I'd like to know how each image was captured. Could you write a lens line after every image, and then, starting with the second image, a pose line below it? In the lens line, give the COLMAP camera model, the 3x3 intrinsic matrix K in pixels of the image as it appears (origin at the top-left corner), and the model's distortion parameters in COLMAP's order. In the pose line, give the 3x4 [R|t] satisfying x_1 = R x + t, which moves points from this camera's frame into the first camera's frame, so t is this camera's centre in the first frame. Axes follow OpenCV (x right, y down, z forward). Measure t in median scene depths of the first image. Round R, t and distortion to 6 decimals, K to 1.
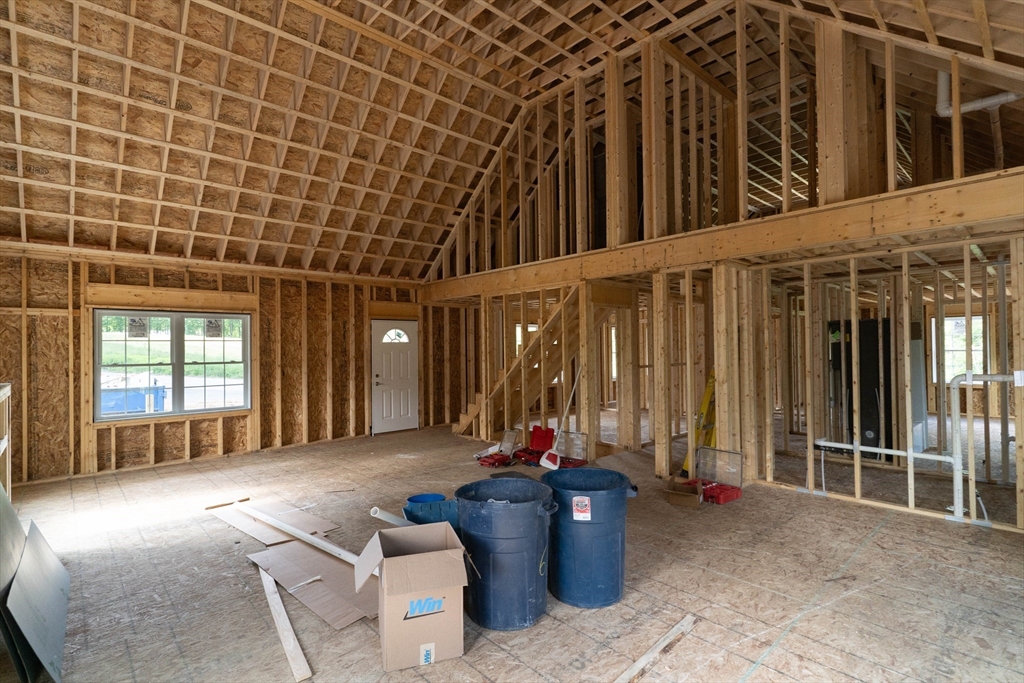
lens RADIAL K [[489.5, 0, 509.4], [0, 489.5, 342.5], [0, 0, 1]] dist [0.000336, -0.000342]
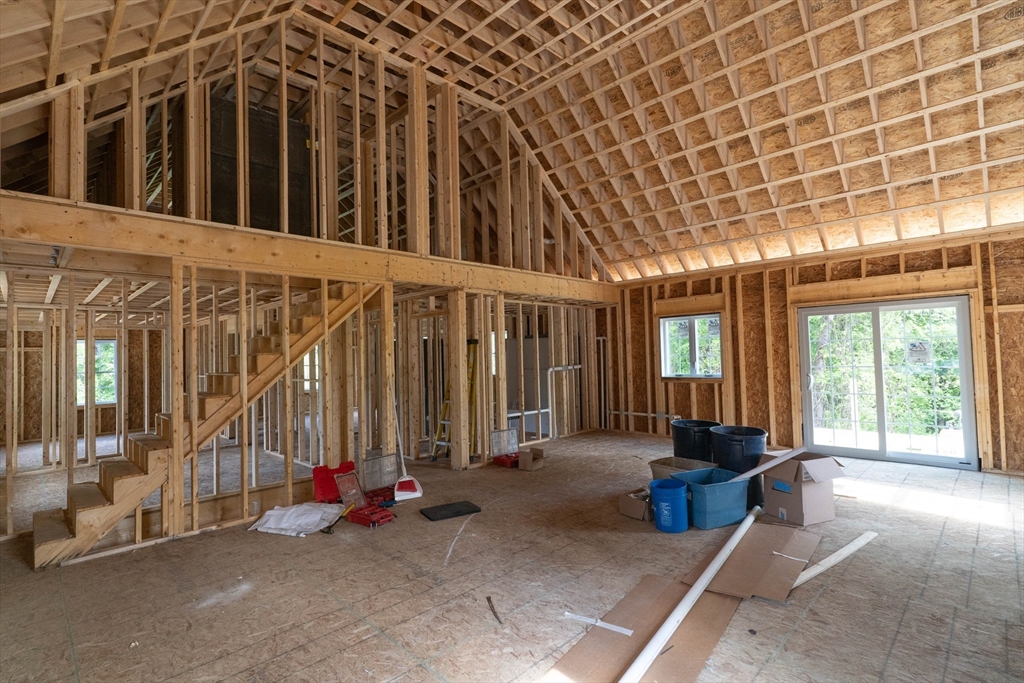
lens RADIAL K [[489.5, 0, 509.4], [0, 489.5, 342.5], [0, 0, 1]] dist [0.000336, -0.000342]
pose [[-0.040512, 0.041806, 0.998304, -0.841869], [0.018390, 0.998986, -0.041088, 0.028953], [-0.999010, 0.016694, -0.041240, 0.933685]]
